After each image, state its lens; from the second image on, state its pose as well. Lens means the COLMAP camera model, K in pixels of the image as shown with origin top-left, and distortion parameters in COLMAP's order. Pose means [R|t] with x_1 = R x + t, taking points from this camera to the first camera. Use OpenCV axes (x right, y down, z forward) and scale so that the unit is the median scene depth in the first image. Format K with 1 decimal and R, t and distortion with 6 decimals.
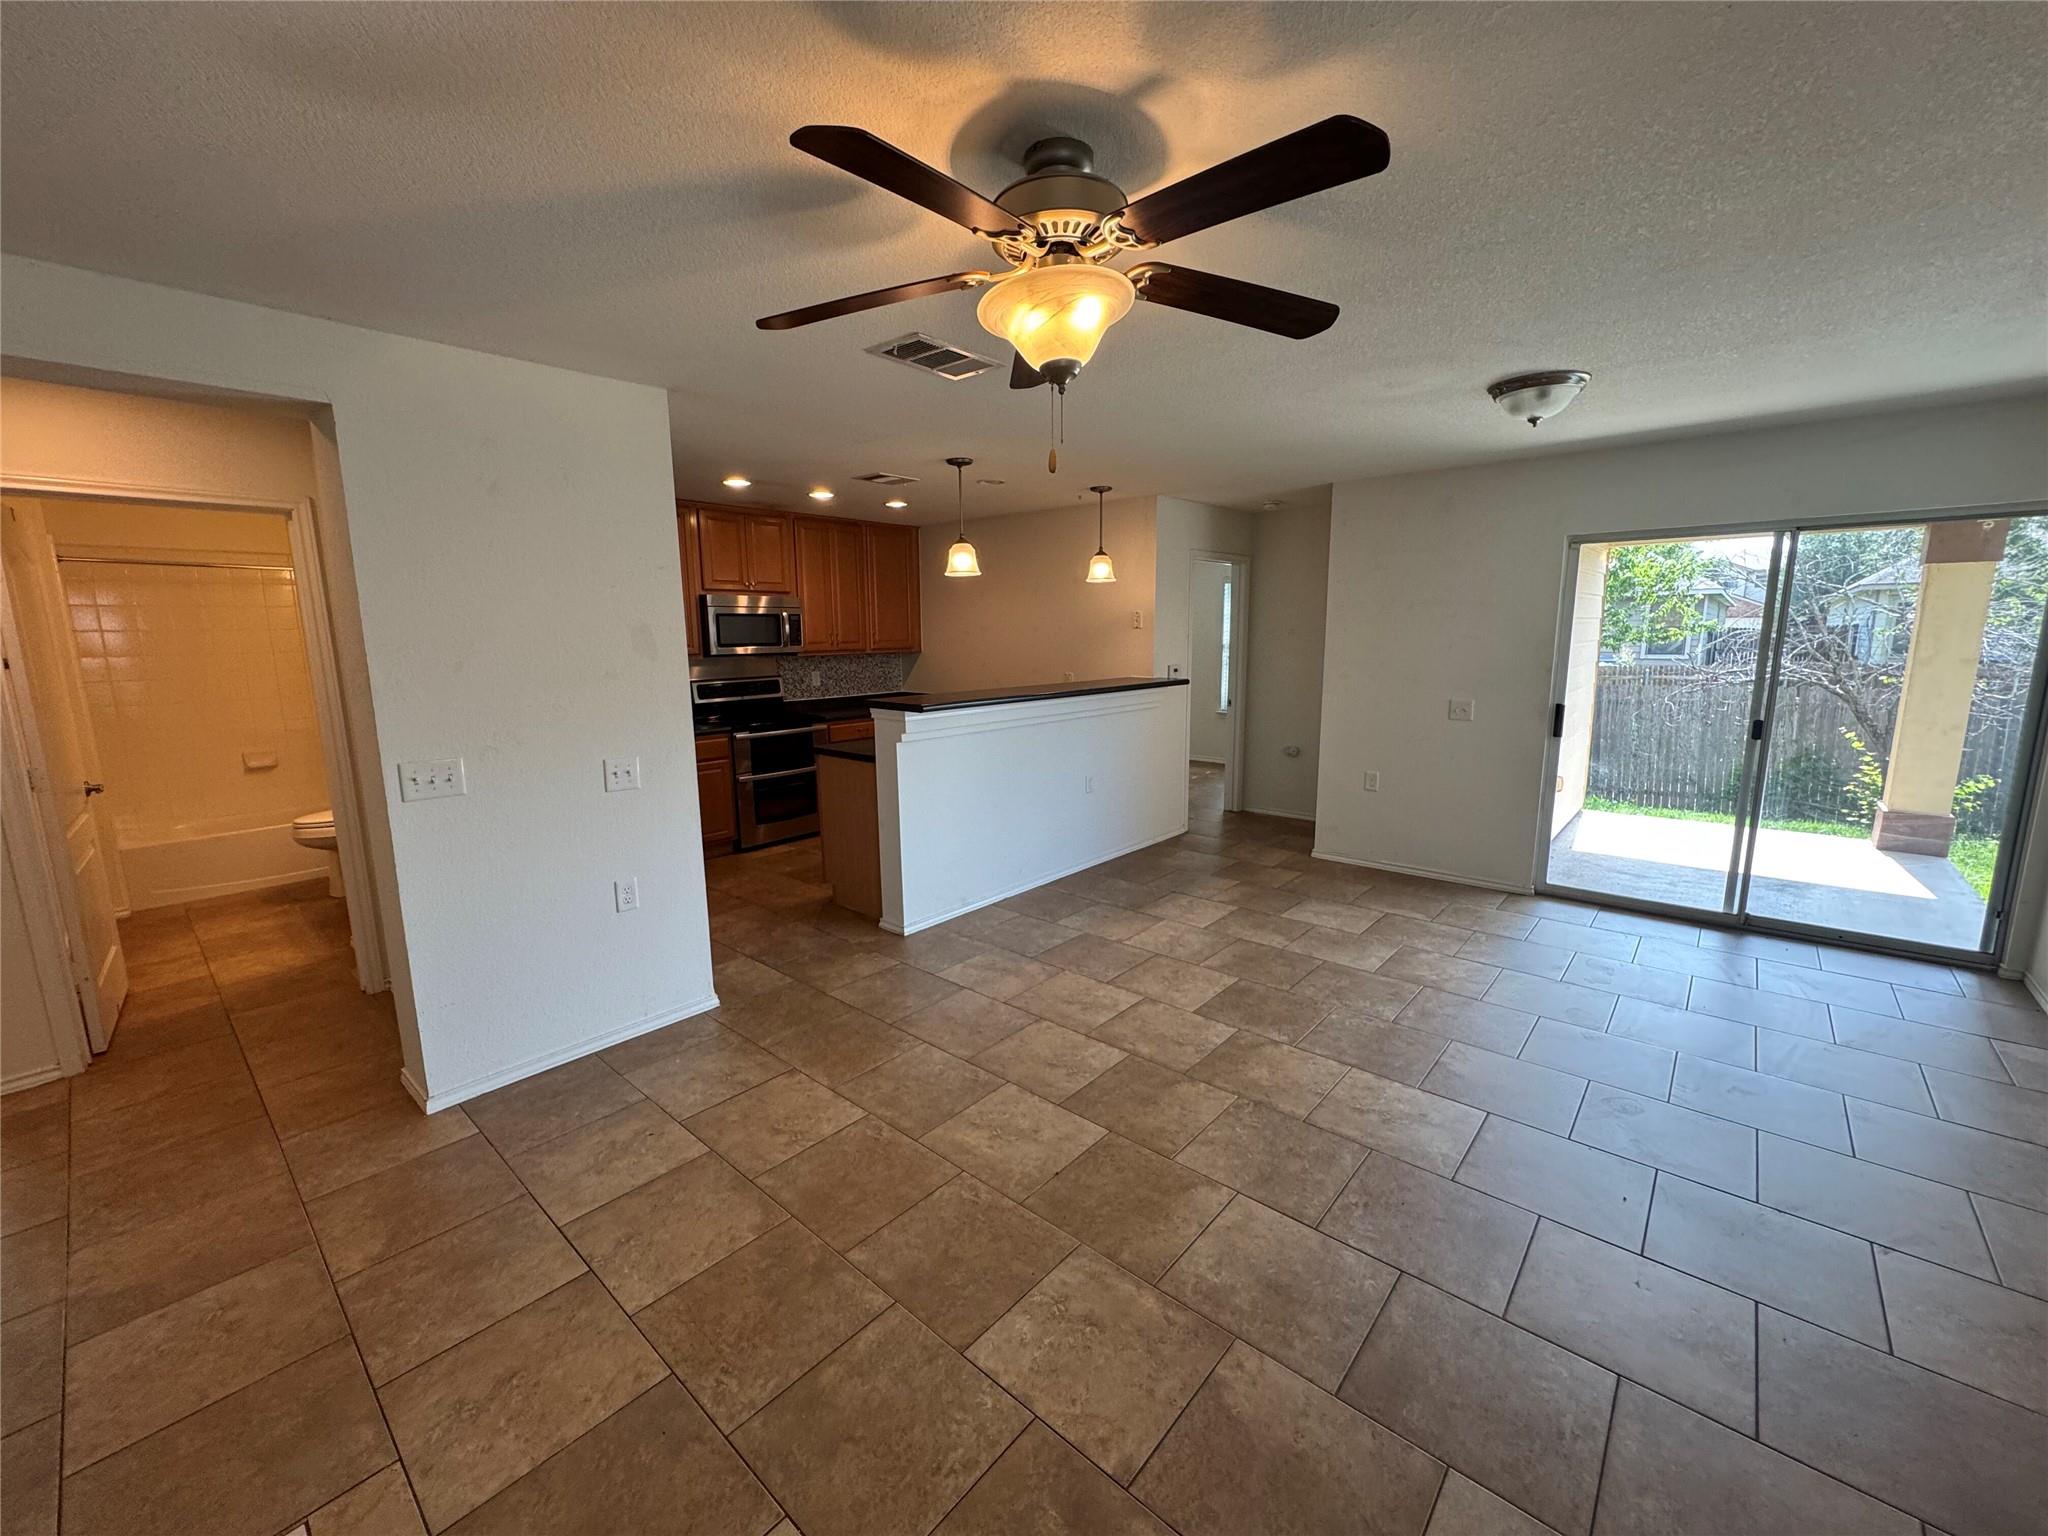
lens RADIAL K [[818.3, 0, 1021.8], [0, 818.3, 768.0], [0, 0, 1]] dist [-0.003181, -0.000277]
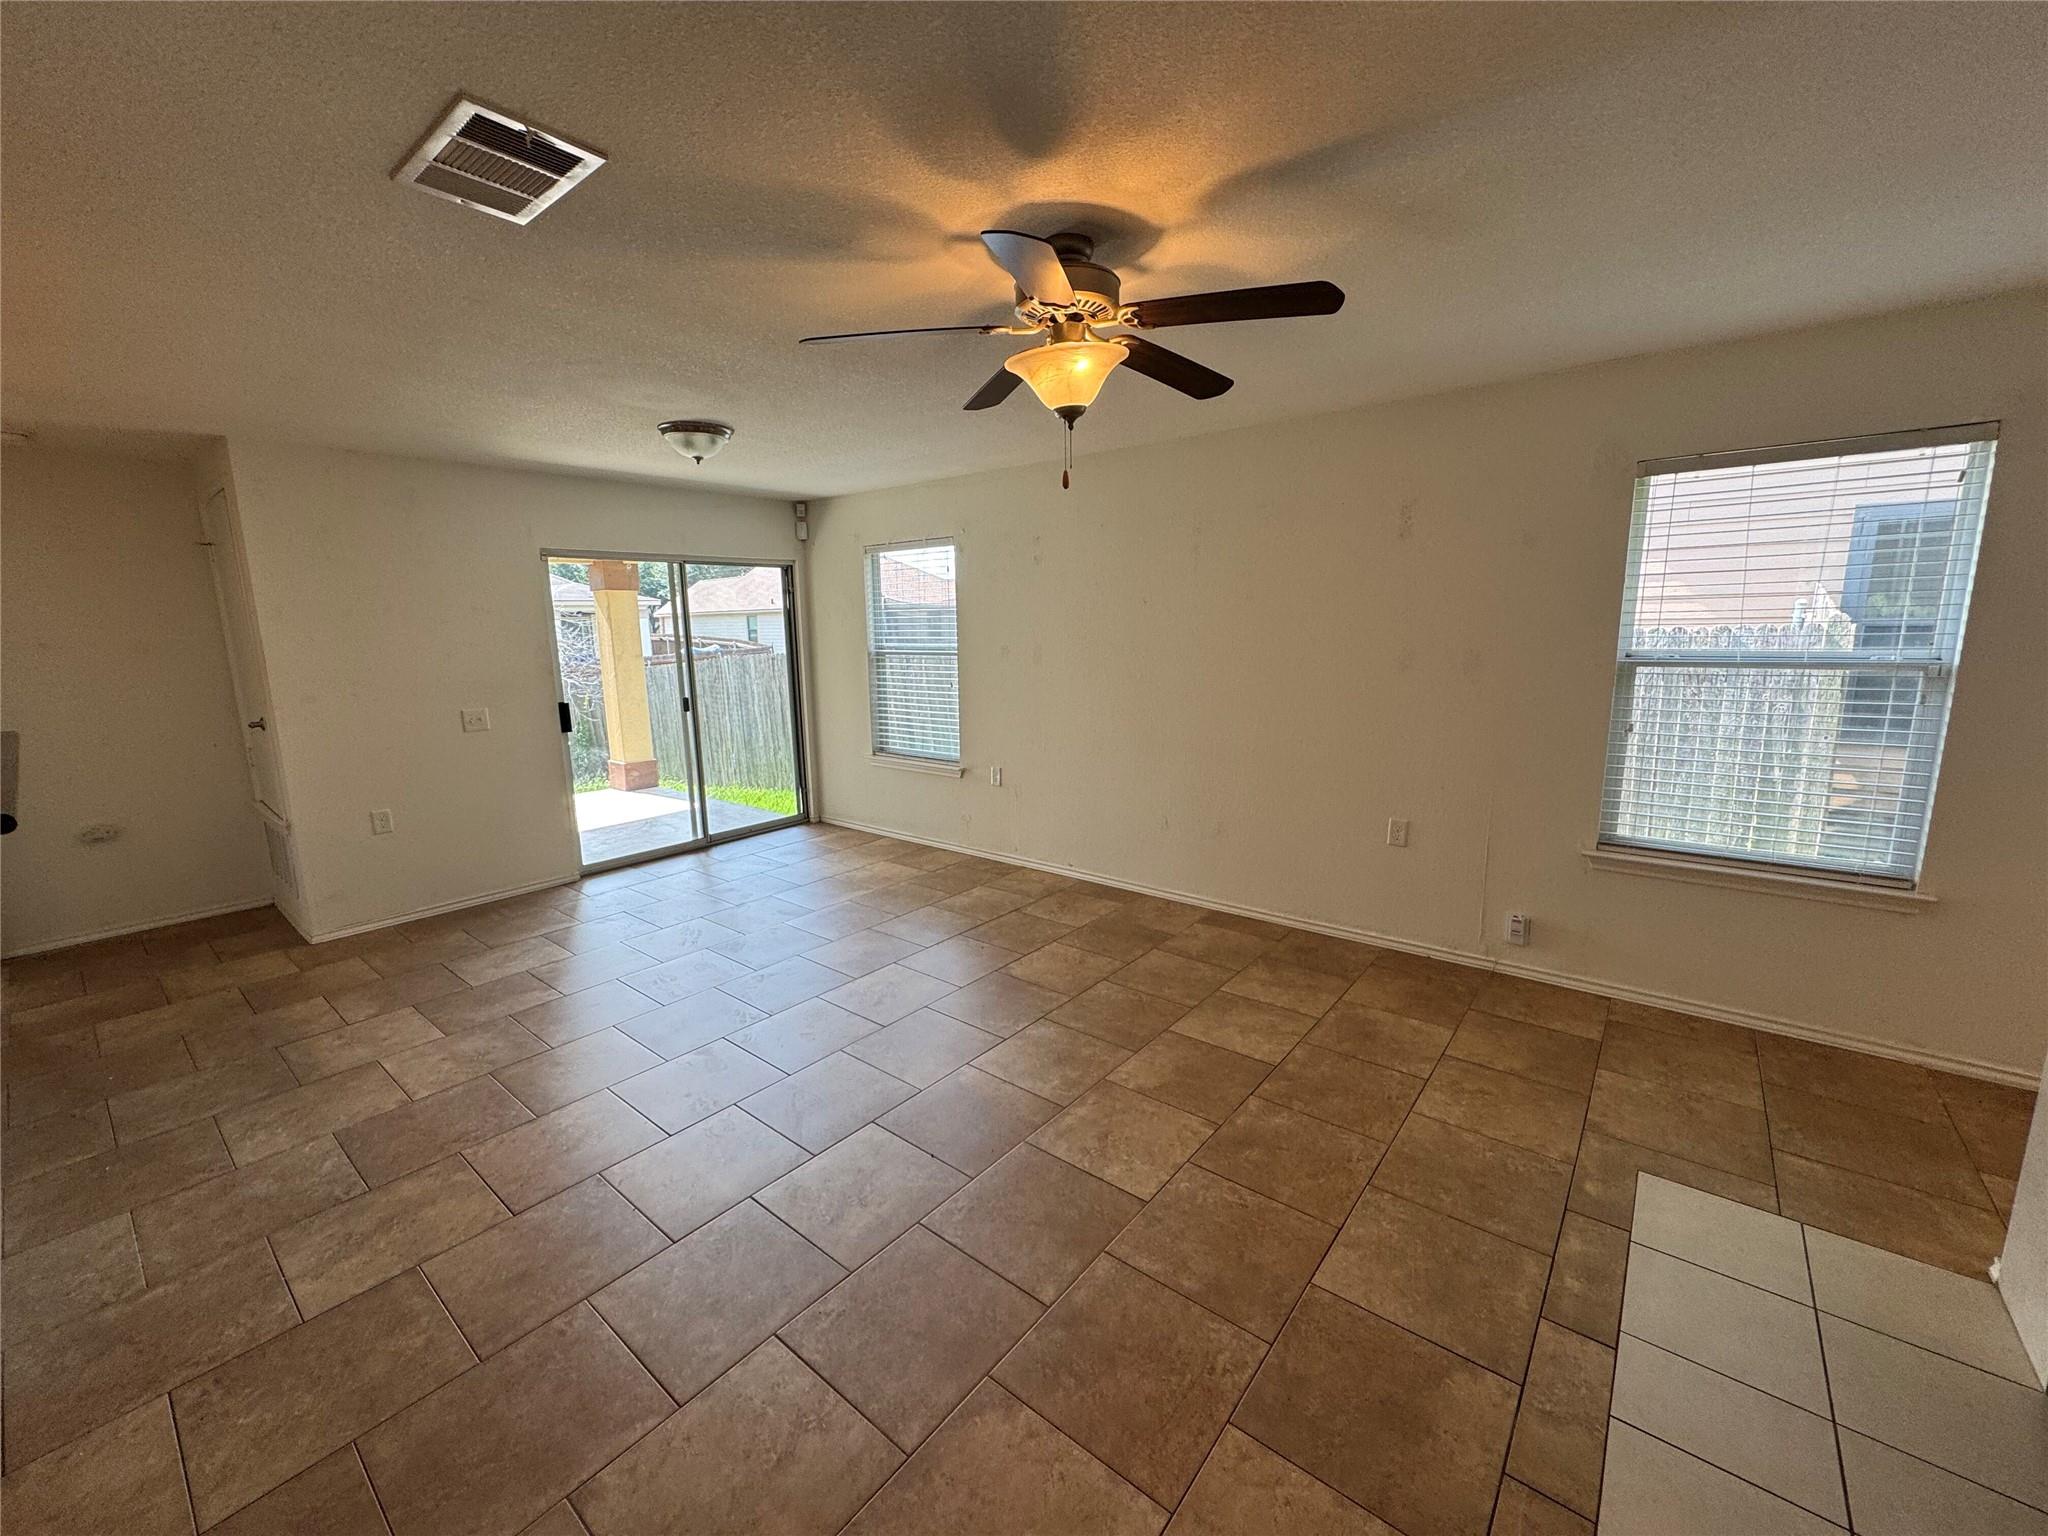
lens RADIAL K [[818.3, 0, 1021.8], [0, 818.3, 768.0], [0, 0, 1]] dist [-0.003181, -0.000277]
pose [[-0.038841, -0.163960, 0.985702, -0.691812], [0.187498, 0.967729, 0.168359, -0.093436], [-0.981497, 0.191357, -0.006845, 0.631659]]
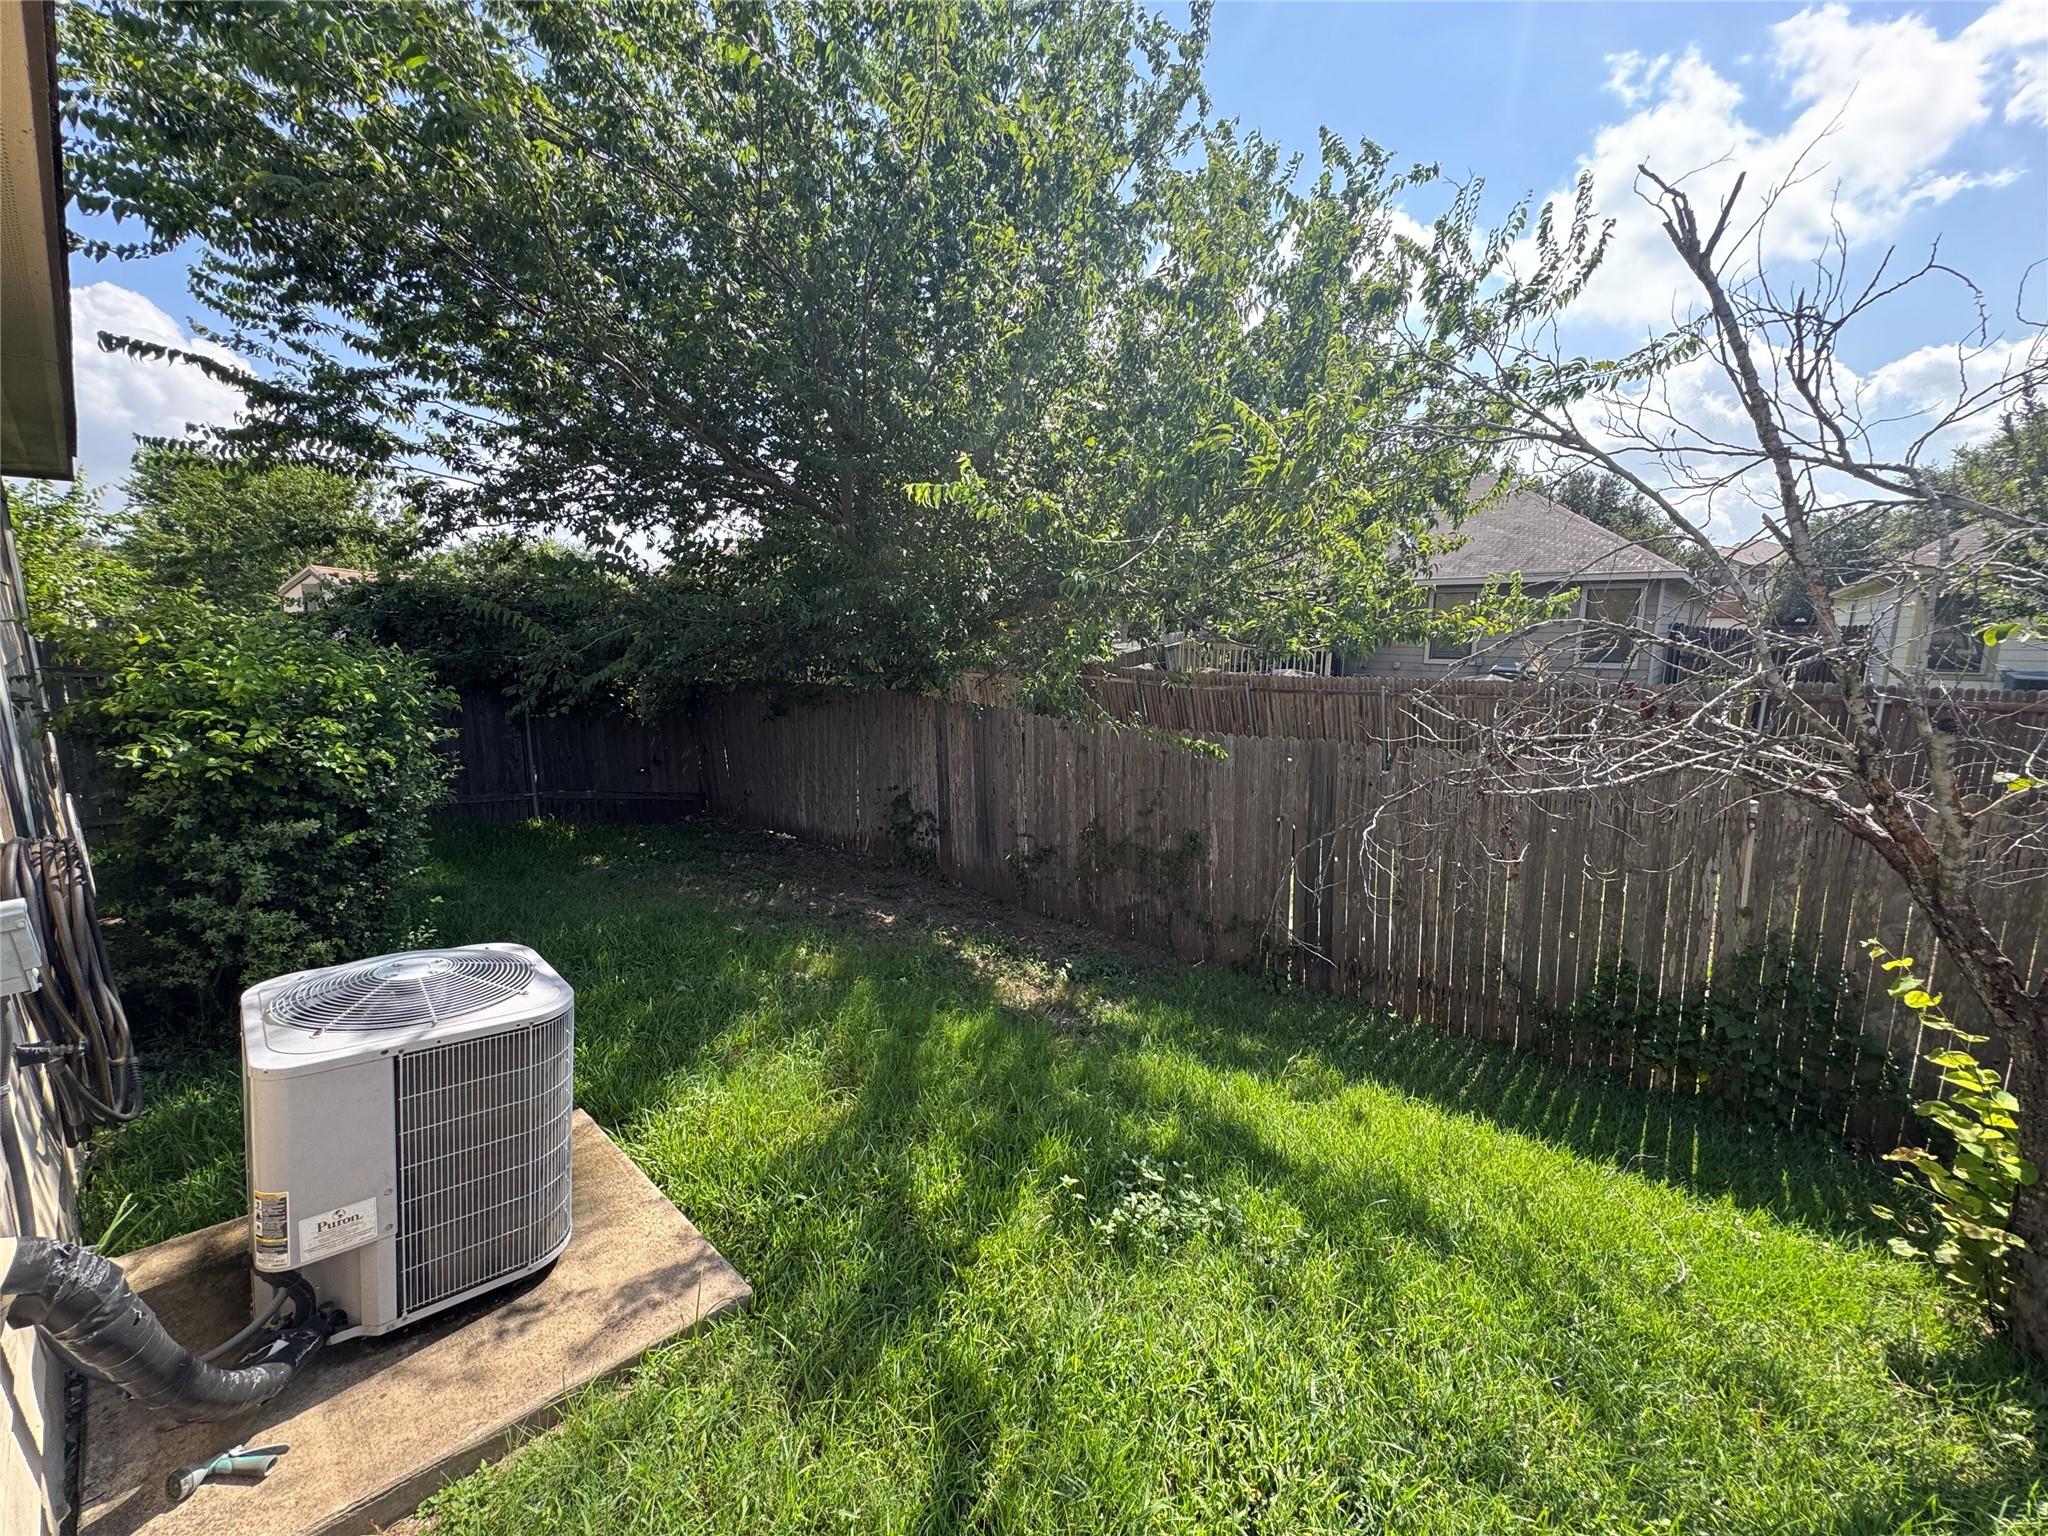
lens RADIAL K [[818.3, 0, 1021.8], [0, 818.3, 768.0], [0, 0, 1]] dist [-0.003181, -0.000277]
pose [[0.999878, 0.015459, 0.002092, 2.021339], [-0.015476, 0.999847, 0.008123, -0.331731], [-0.001966, -0.008155, 0.999965, 2.059841]]
